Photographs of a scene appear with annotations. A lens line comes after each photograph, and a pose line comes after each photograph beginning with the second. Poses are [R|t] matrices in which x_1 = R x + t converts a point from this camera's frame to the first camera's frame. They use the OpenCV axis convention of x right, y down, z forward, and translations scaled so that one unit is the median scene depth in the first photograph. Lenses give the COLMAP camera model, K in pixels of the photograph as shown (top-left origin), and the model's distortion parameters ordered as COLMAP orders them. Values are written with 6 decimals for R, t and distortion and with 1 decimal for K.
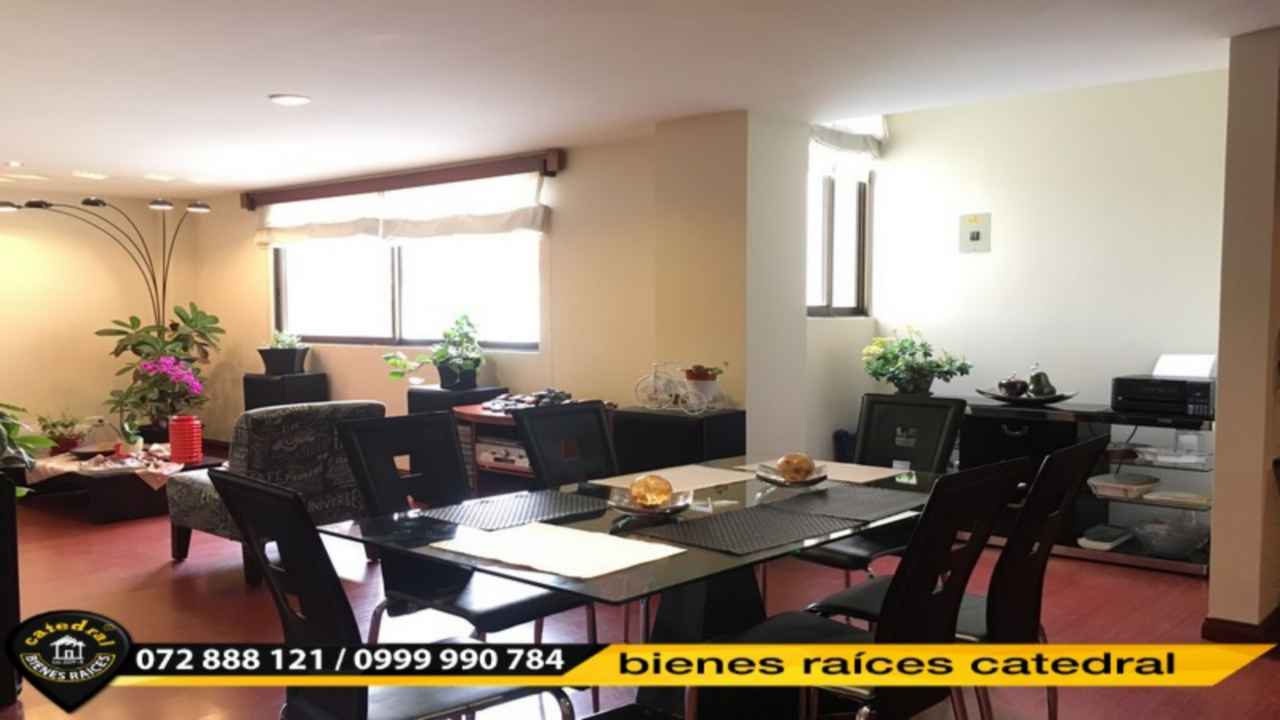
lens RADIAL K [[1105.0, 0, 641.0], [0, 1105.0, 383.2], [0, 0, 1]] dist [0.100935, -0.128452]
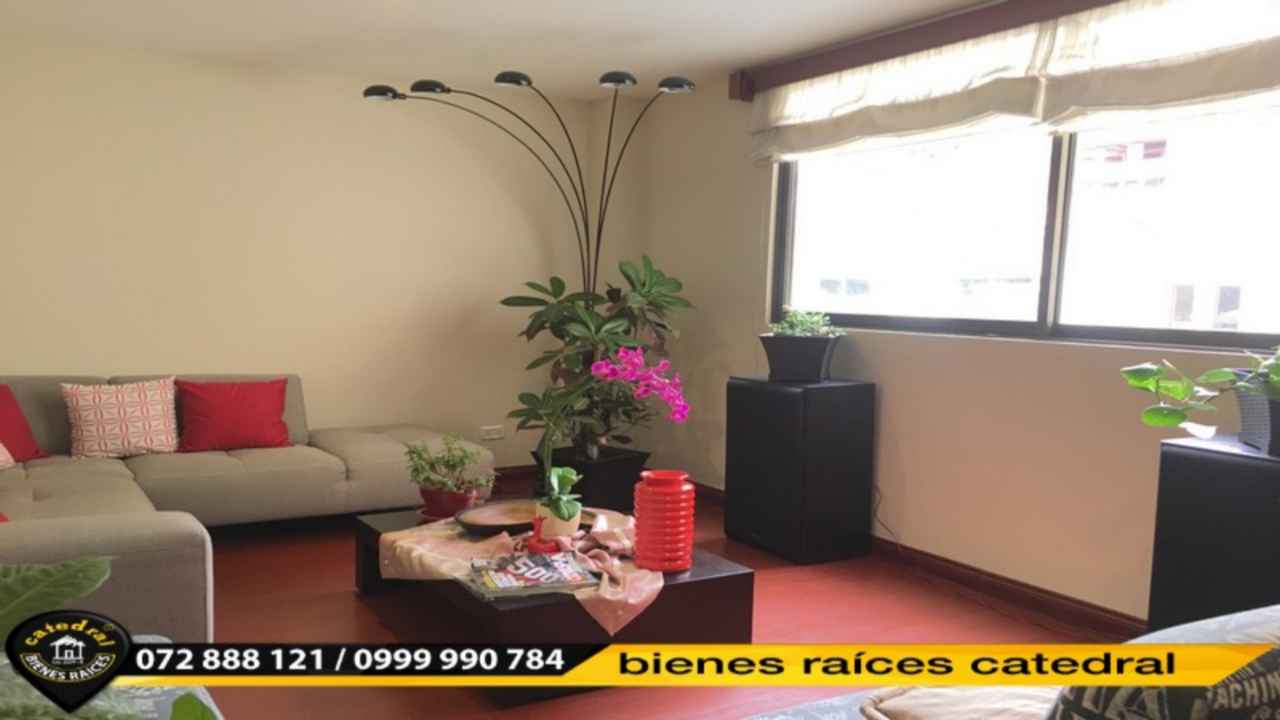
lens RADIAL K [[1105.0, 0, 641.7], [0, 1105.0, 359.7], [0, 0, 1]] dist [0.100935, -0.128452]
pose [[0.950959, 0.041315, -0.306545, -0.224960], [-0.042677, 0.999086, 0.002261, -0.017165], [0.306358, 0.010933, 0.951853, 0.444864]]
